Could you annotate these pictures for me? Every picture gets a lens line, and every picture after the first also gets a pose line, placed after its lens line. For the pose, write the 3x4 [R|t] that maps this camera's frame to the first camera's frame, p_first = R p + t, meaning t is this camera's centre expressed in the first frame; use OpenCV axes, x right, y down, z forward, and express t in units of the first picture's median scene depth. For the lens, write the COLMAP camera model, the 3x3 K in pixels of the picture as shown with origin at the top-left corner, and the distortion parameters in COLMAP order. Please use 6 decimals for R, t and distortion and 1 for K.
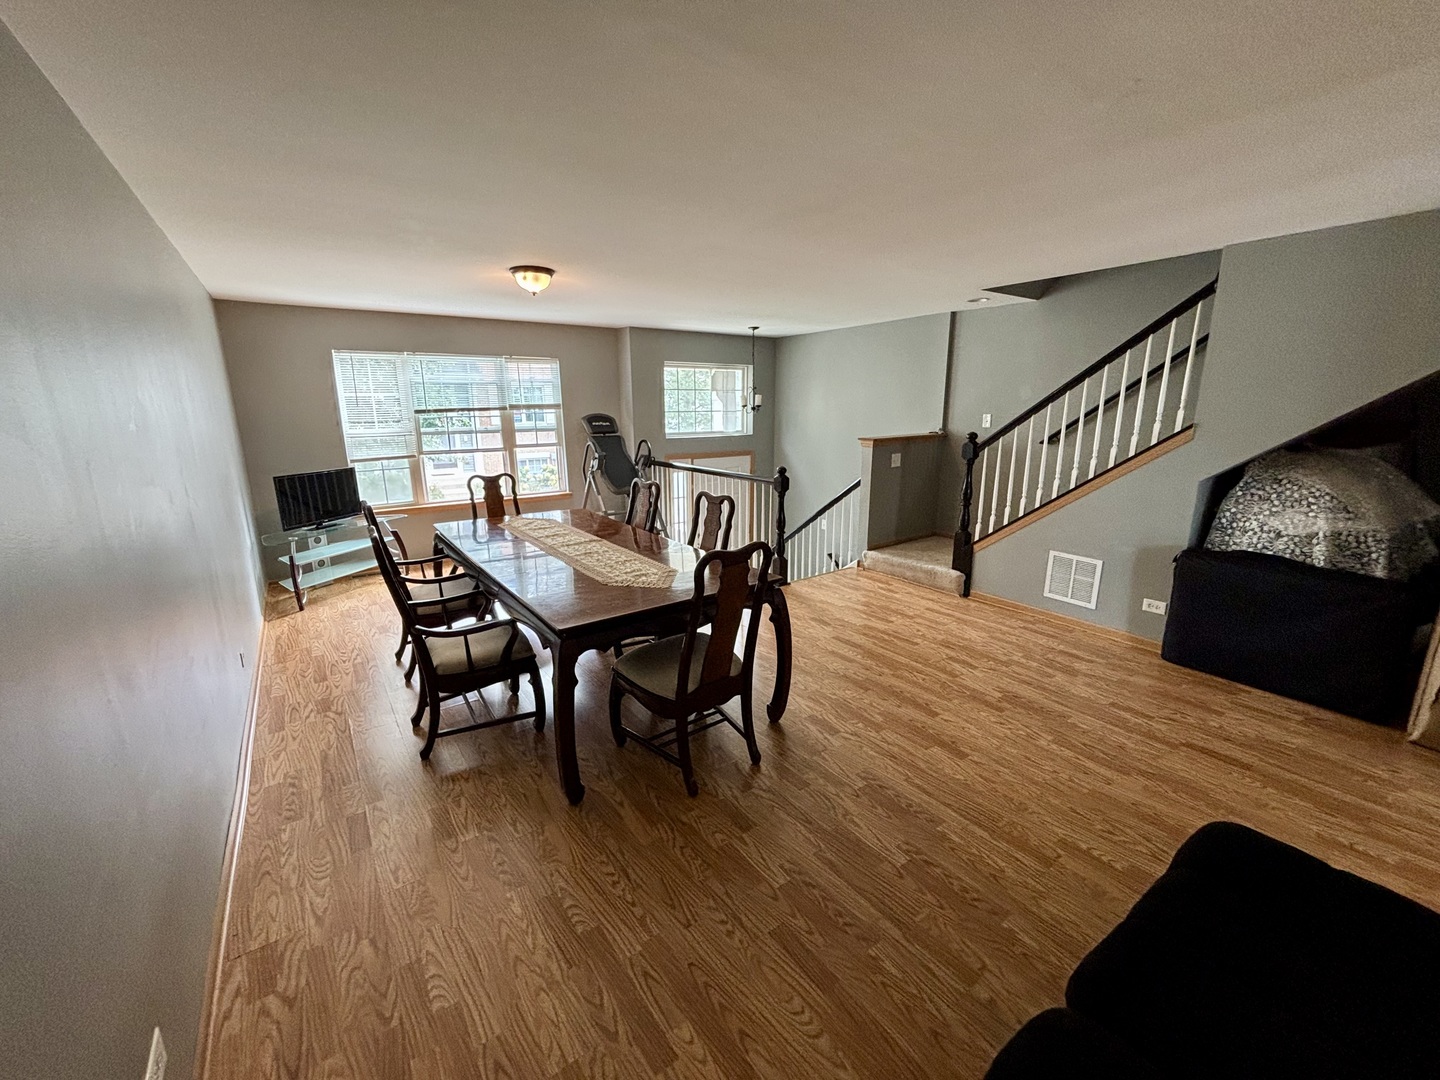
lens RADIAL K [[577.7, 0, 726.9], [0, 577.7, 537.3], [0, 0, 1]] dist [-0.001114, 0.000958]
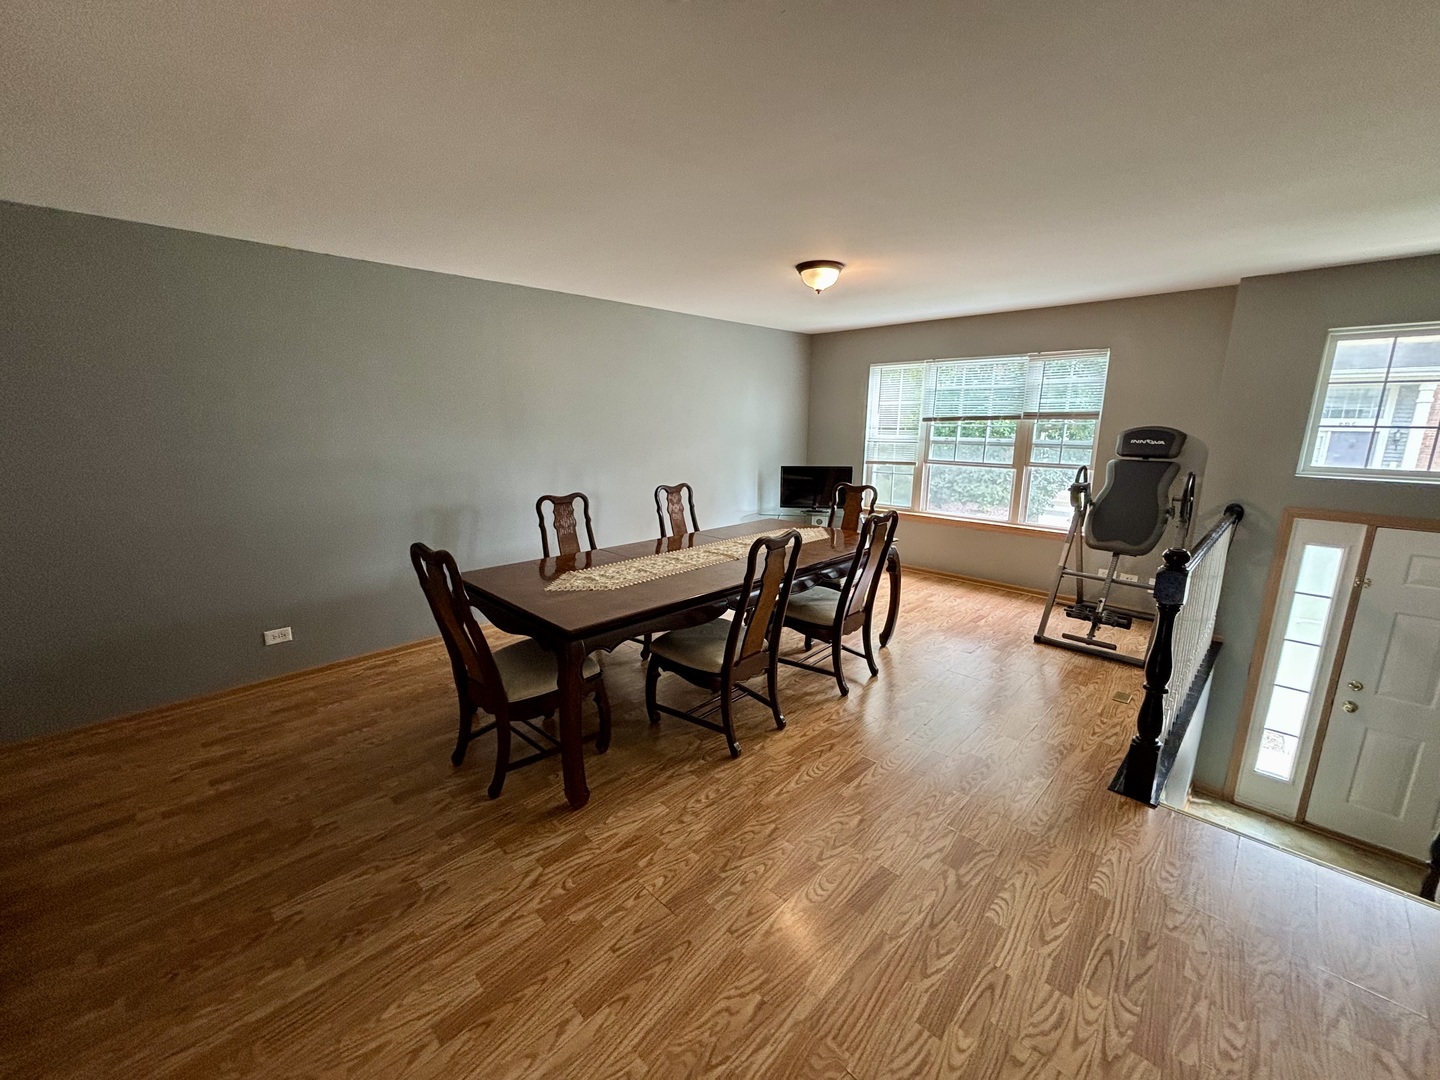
lens RADIAL K [[577.7, 0, 711.5], [0, 577.7, 538.0], [0, 0, 1]] dist [-0.001114, 0.000958]
pose [[0.157111, 0.207966, -0.965436, 0.601044], [-0.223888, 0.959625, 0.170279, -0.158349], [0.961868, 0.189396, 0.197329, 0.709210]]
